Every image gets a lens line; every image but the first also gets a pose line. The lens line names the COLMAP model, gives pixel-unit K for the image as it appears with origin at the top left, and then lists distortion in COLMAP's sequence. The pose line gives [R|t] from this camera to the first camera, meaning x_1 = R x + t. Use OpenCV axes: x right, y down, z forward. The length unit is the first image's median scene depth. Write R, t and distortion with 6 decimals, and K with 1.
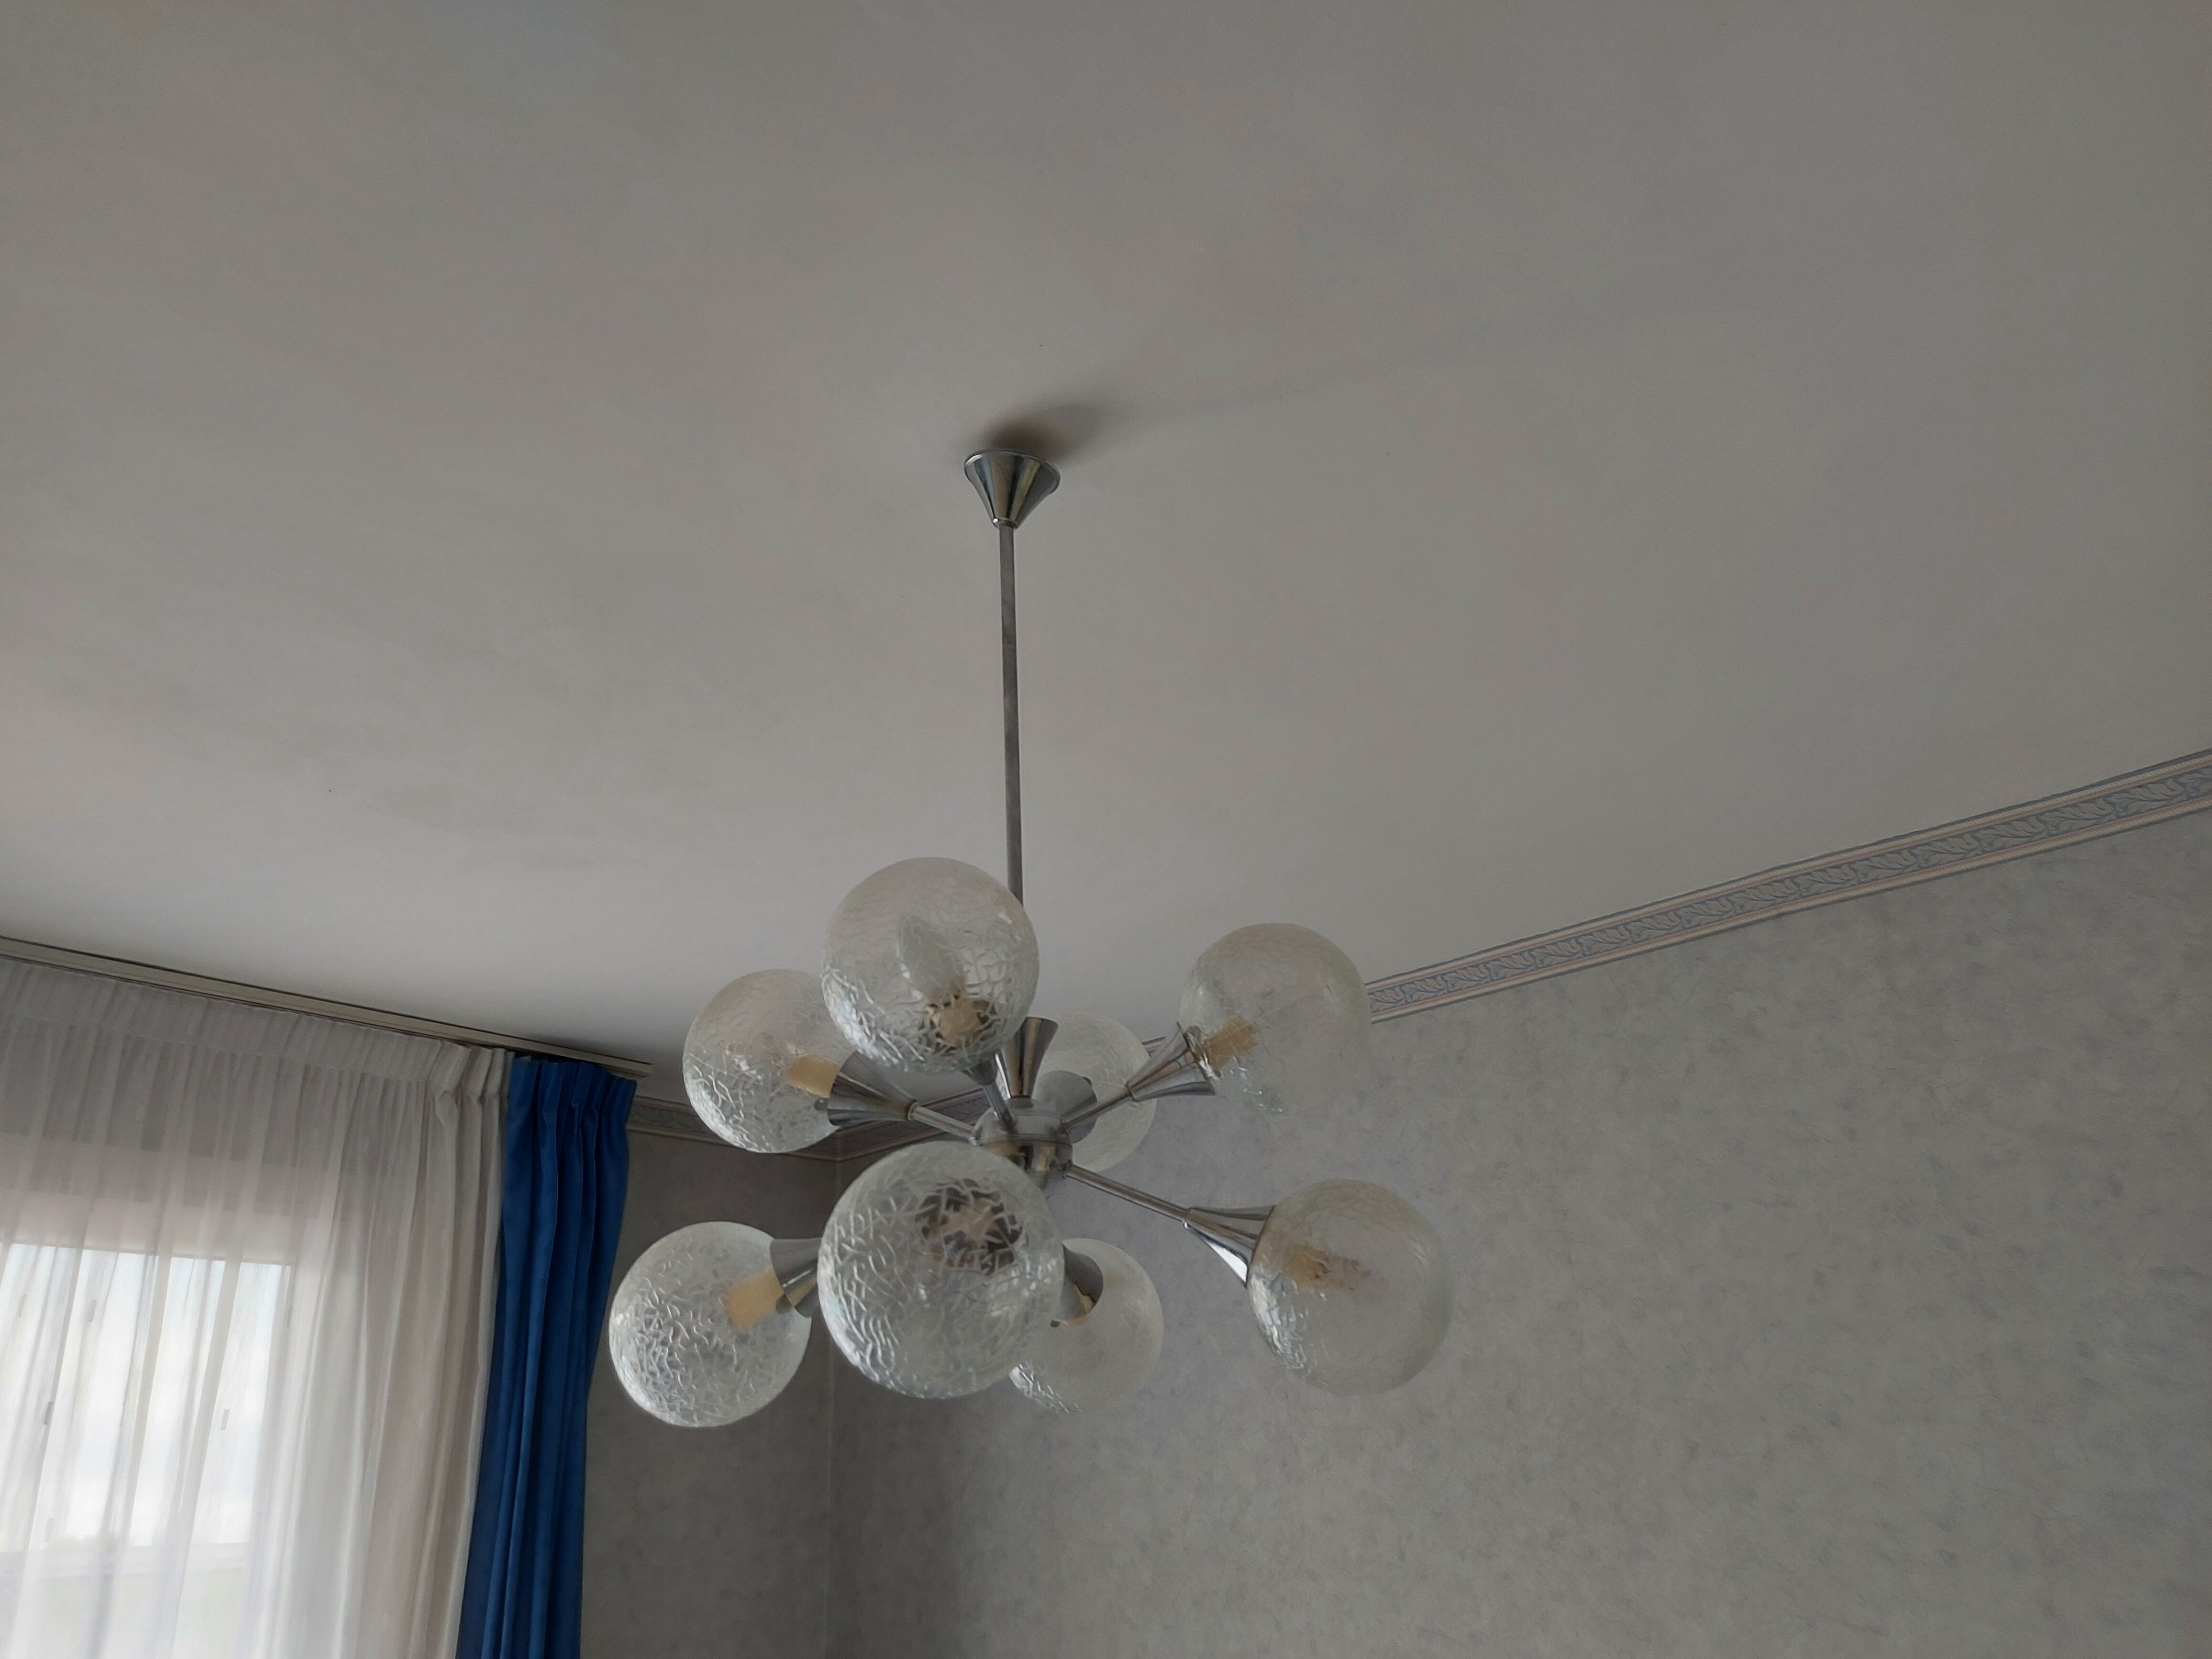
lens RADIAL K [[1647.4, 0, 1071.4], [0, 1647.4, 832.2], [0, 0, 1]] dist [0.070041, -0.058404]
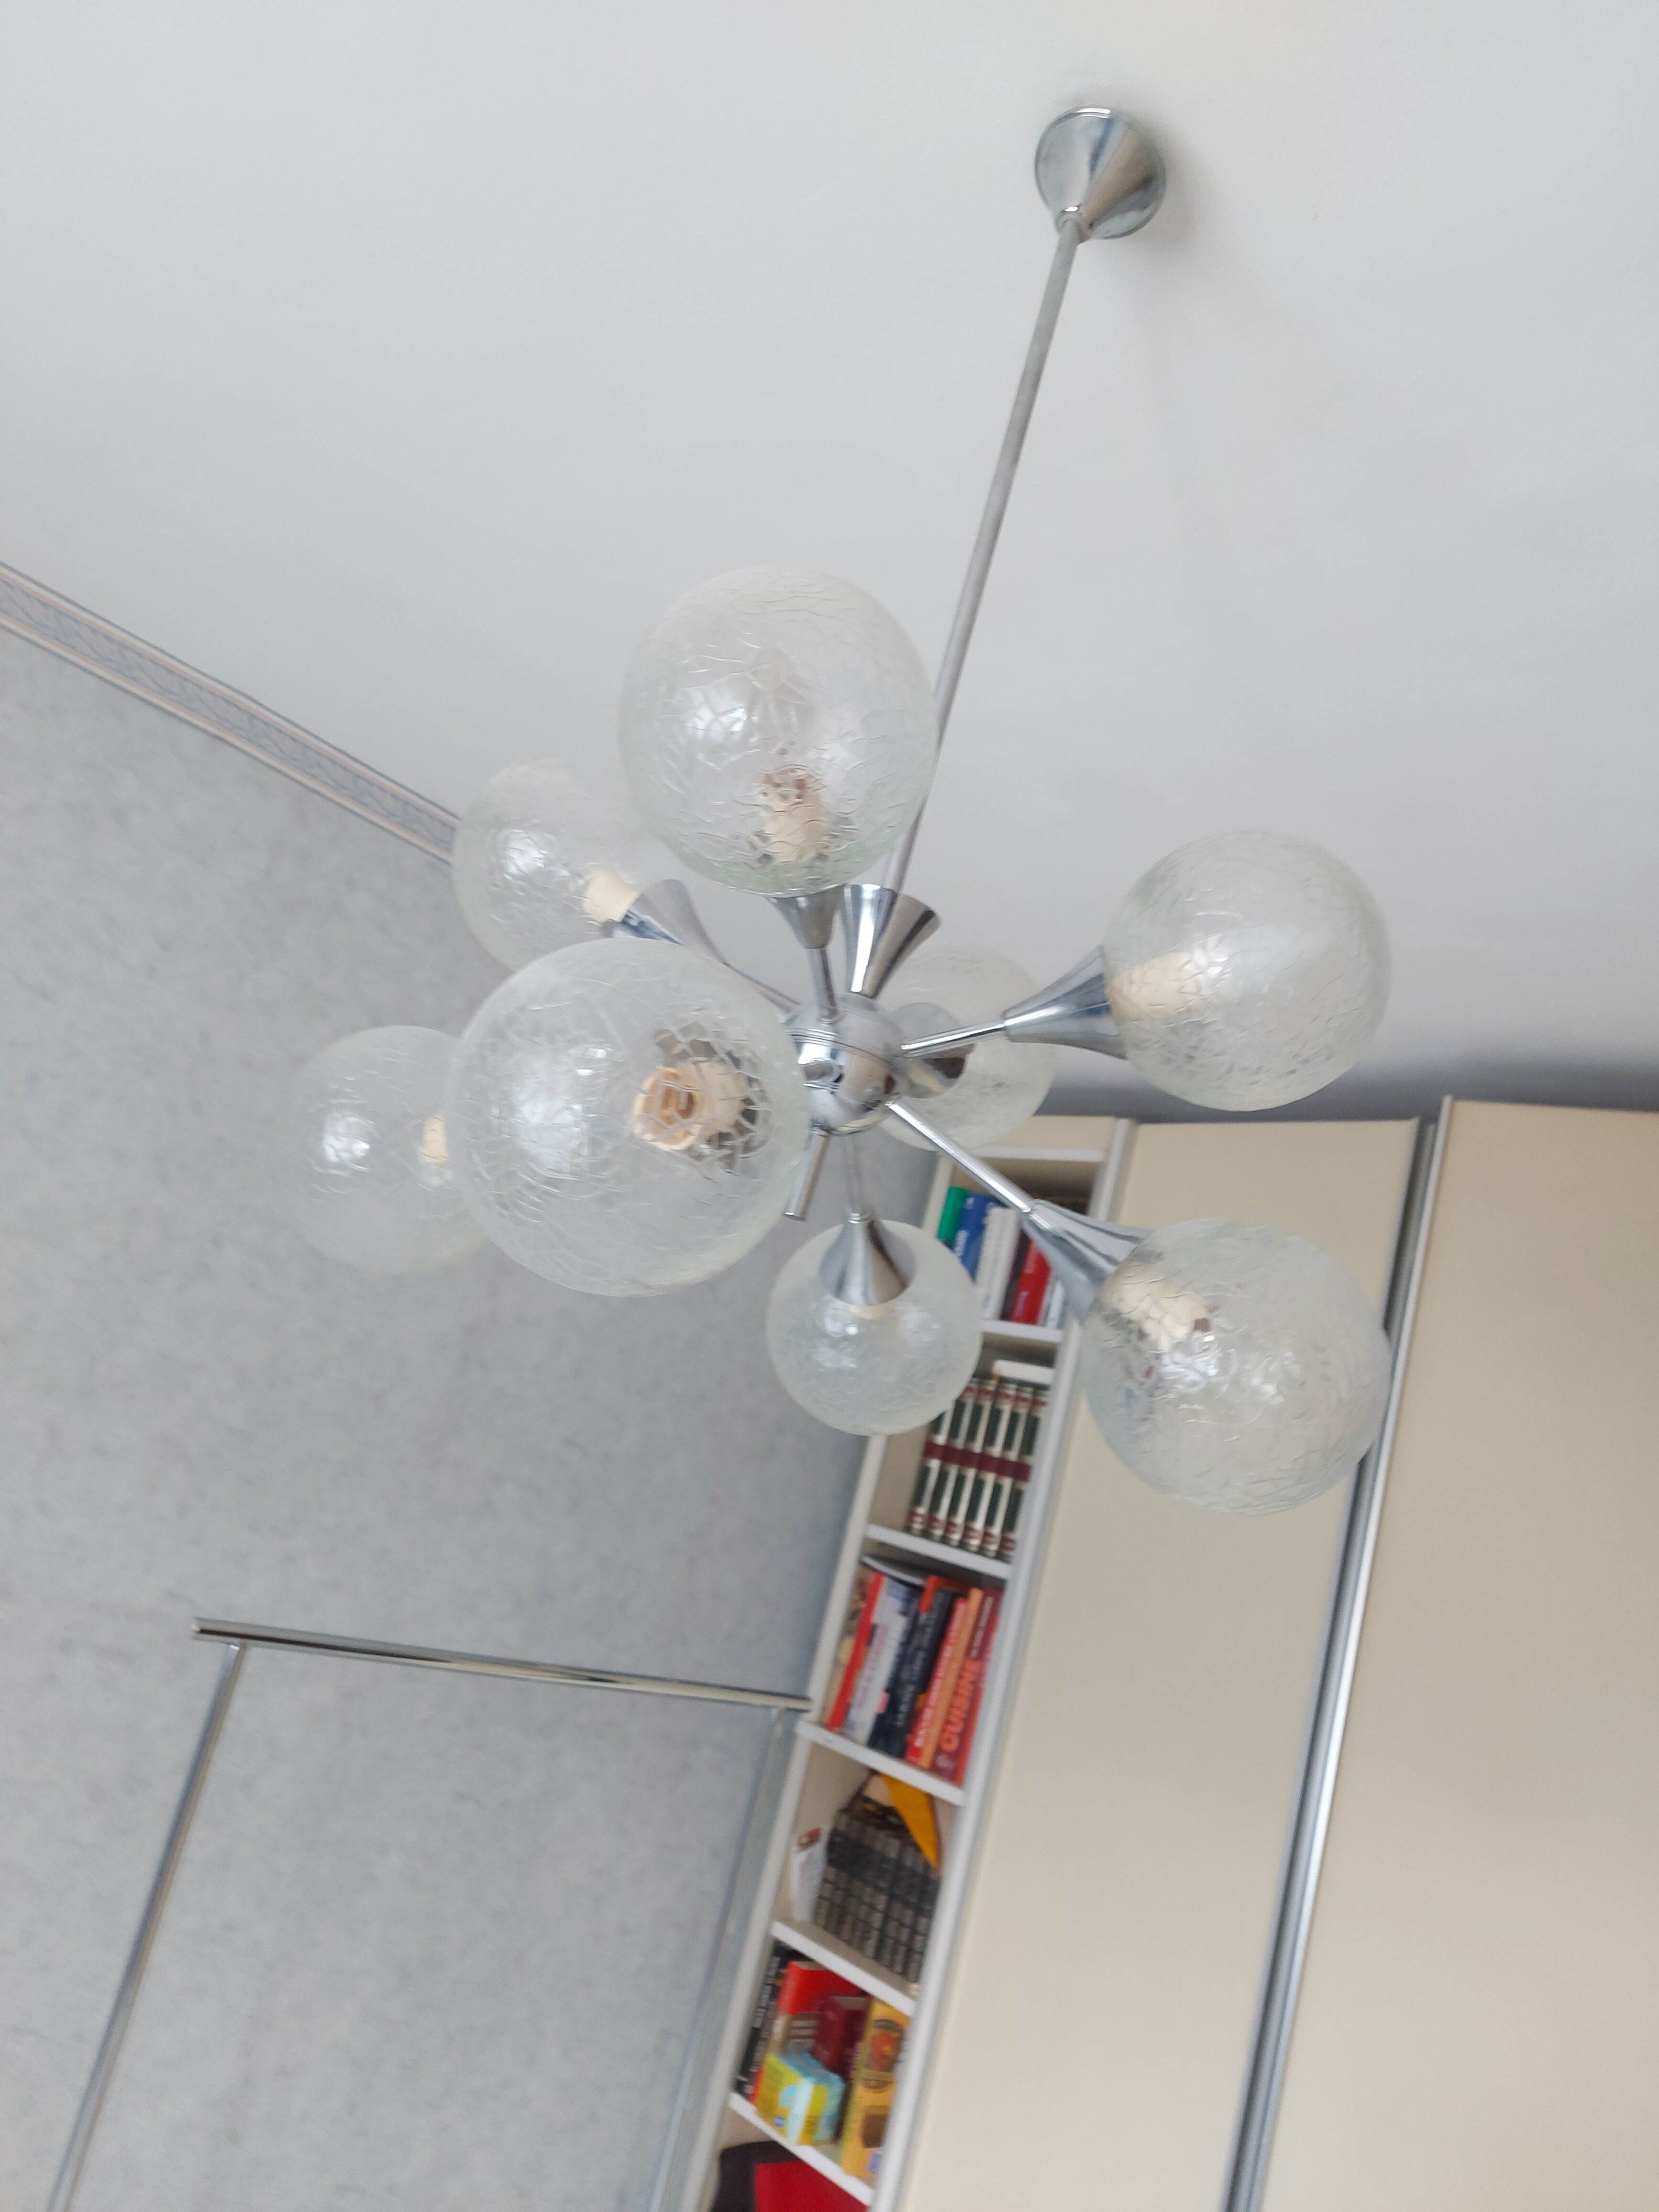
lens RADIAL K [[1647.4, 0, 866.9], [0, 1647.4, 1107.6], [0, 0, 1]] dist [0.070041, -0.058404]
pose [[0.032405, 0.301980, 0.952763, -0.374667], [-0.609883, 0.761192, -0.220518, 0.190460], [-0.791828, -0.573929, 0.208839, 0.416465]]
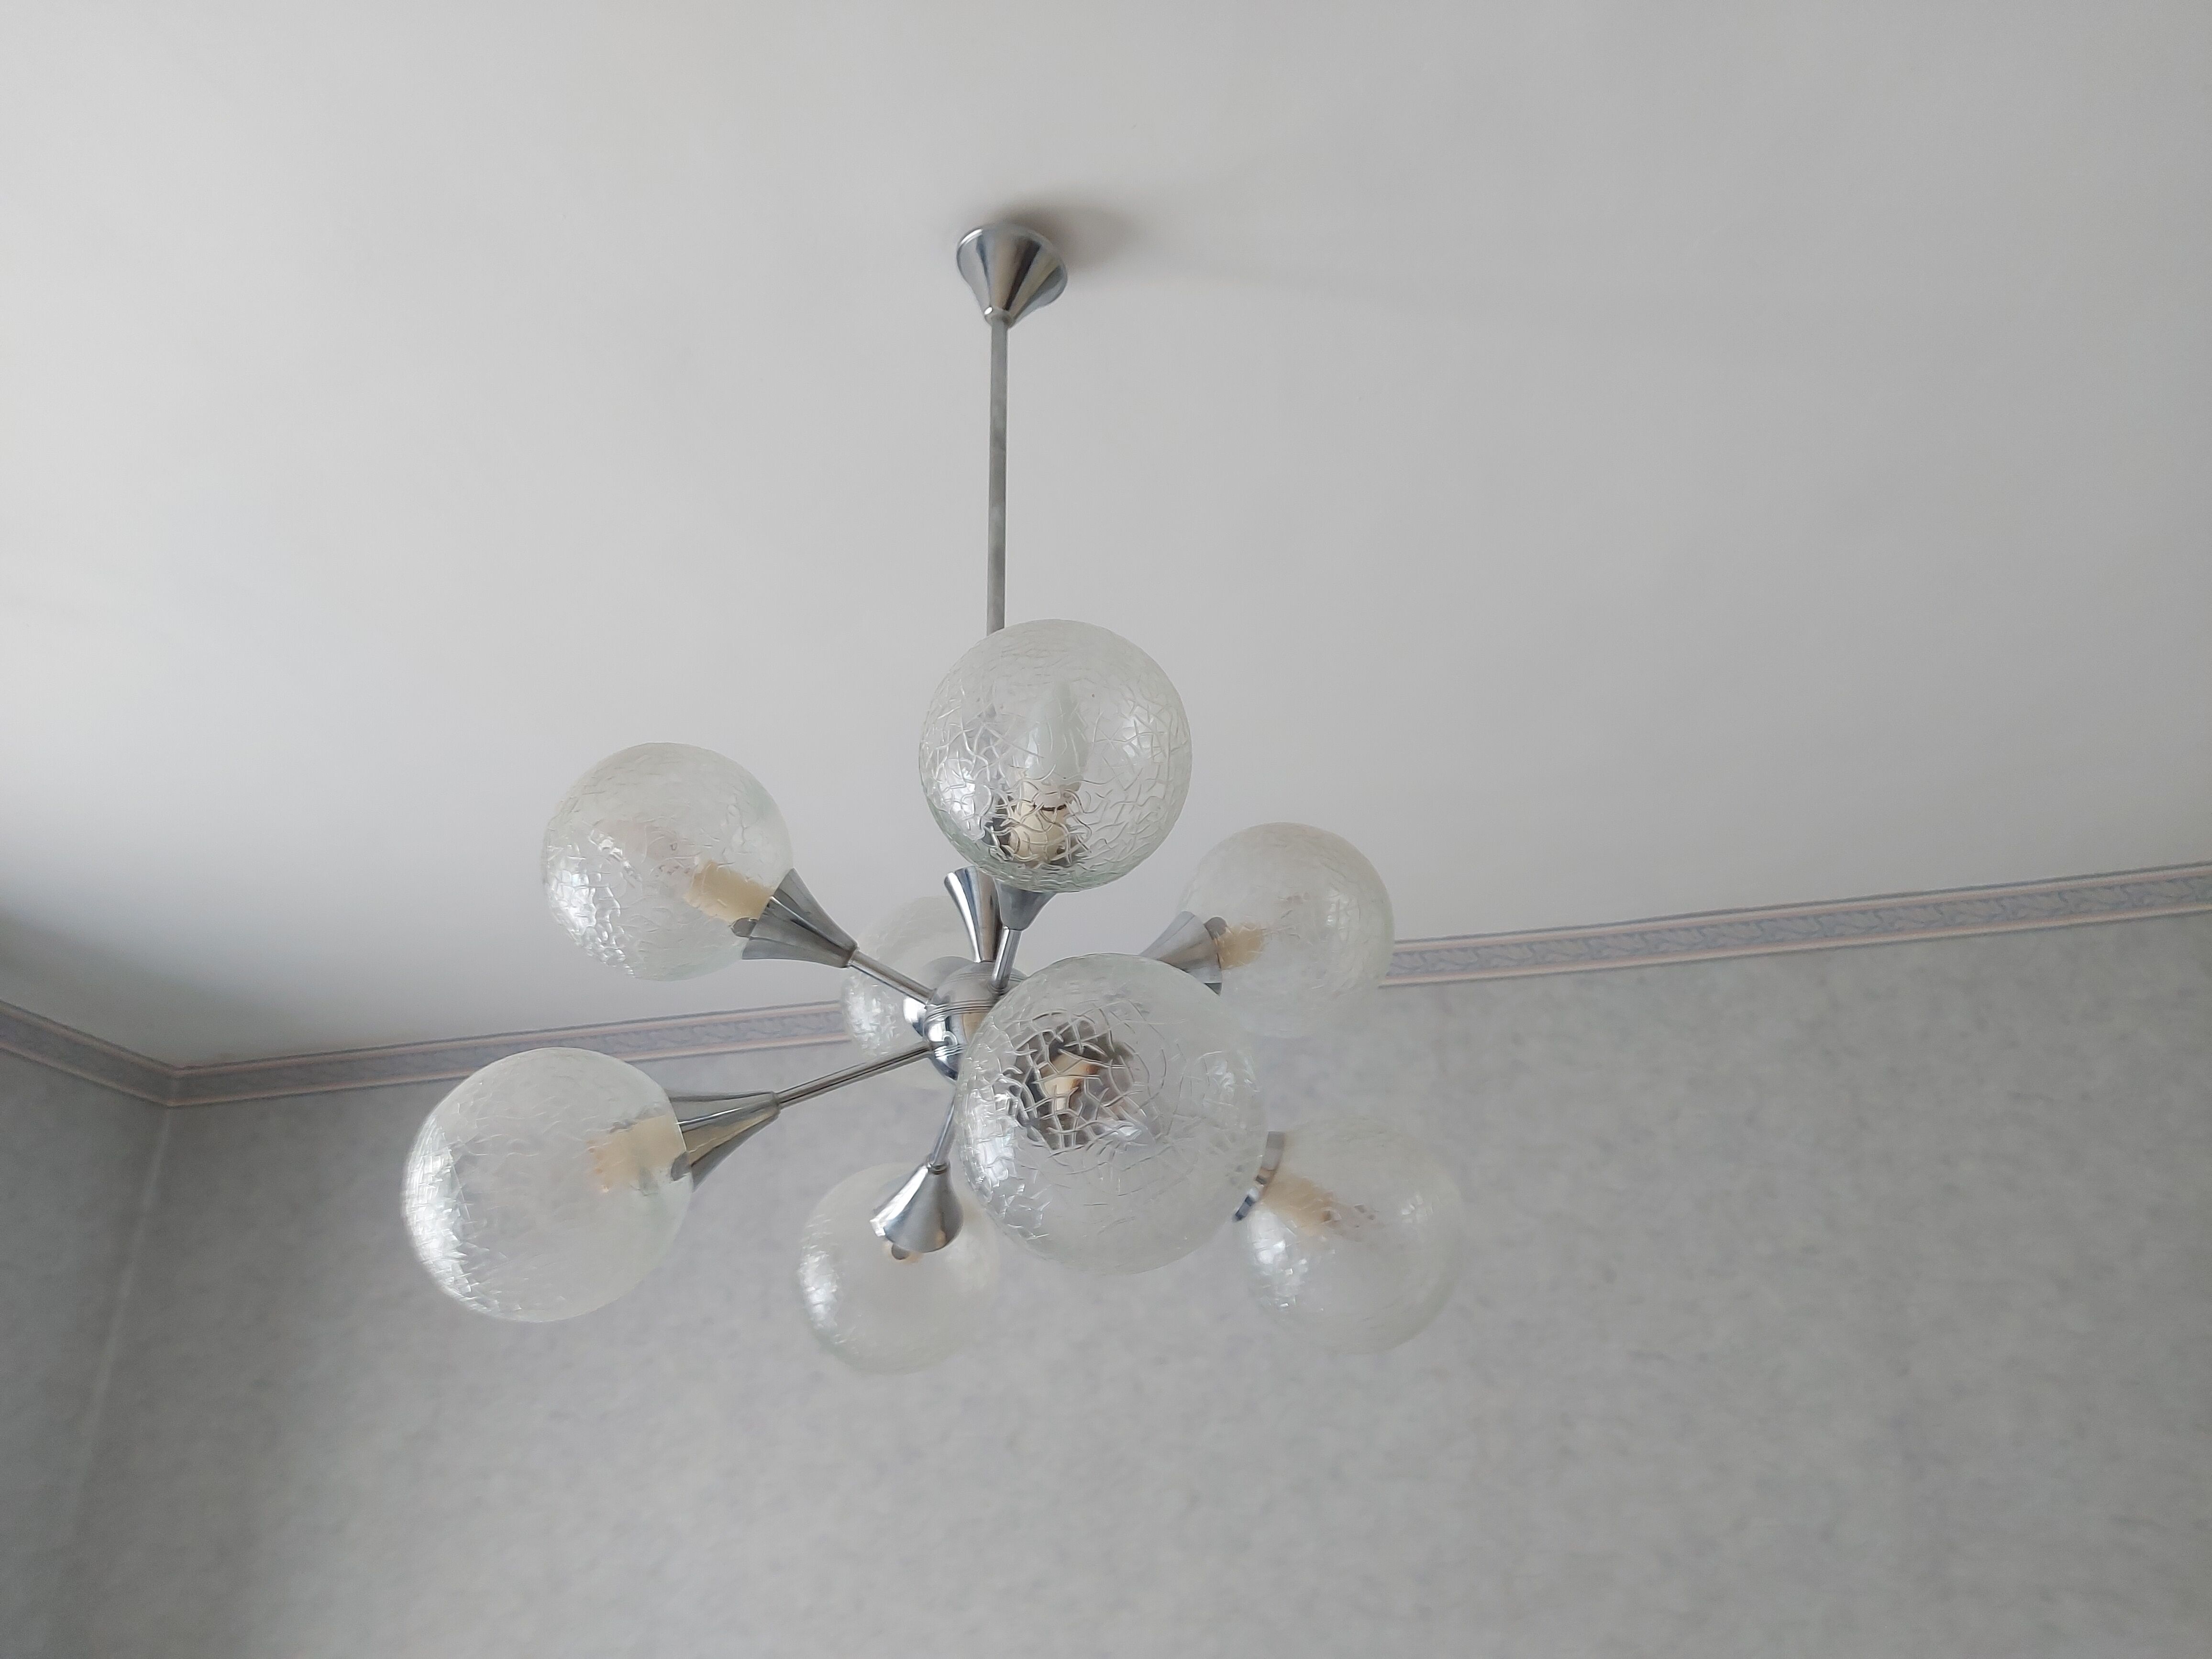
lens RADIAL K [[1647.4, 0, 1104.0], [0, 1647.4, 833.8], [0, 0, 1]] dist [0.070041, -0.058404]
pose [[0.876992, 0.226255, 0.423903, -0.178314], [-0.206551, 0.974047, -0.092566, 0.083788], [-0.433845, -0.006378, 0.900965, 0.130169]]
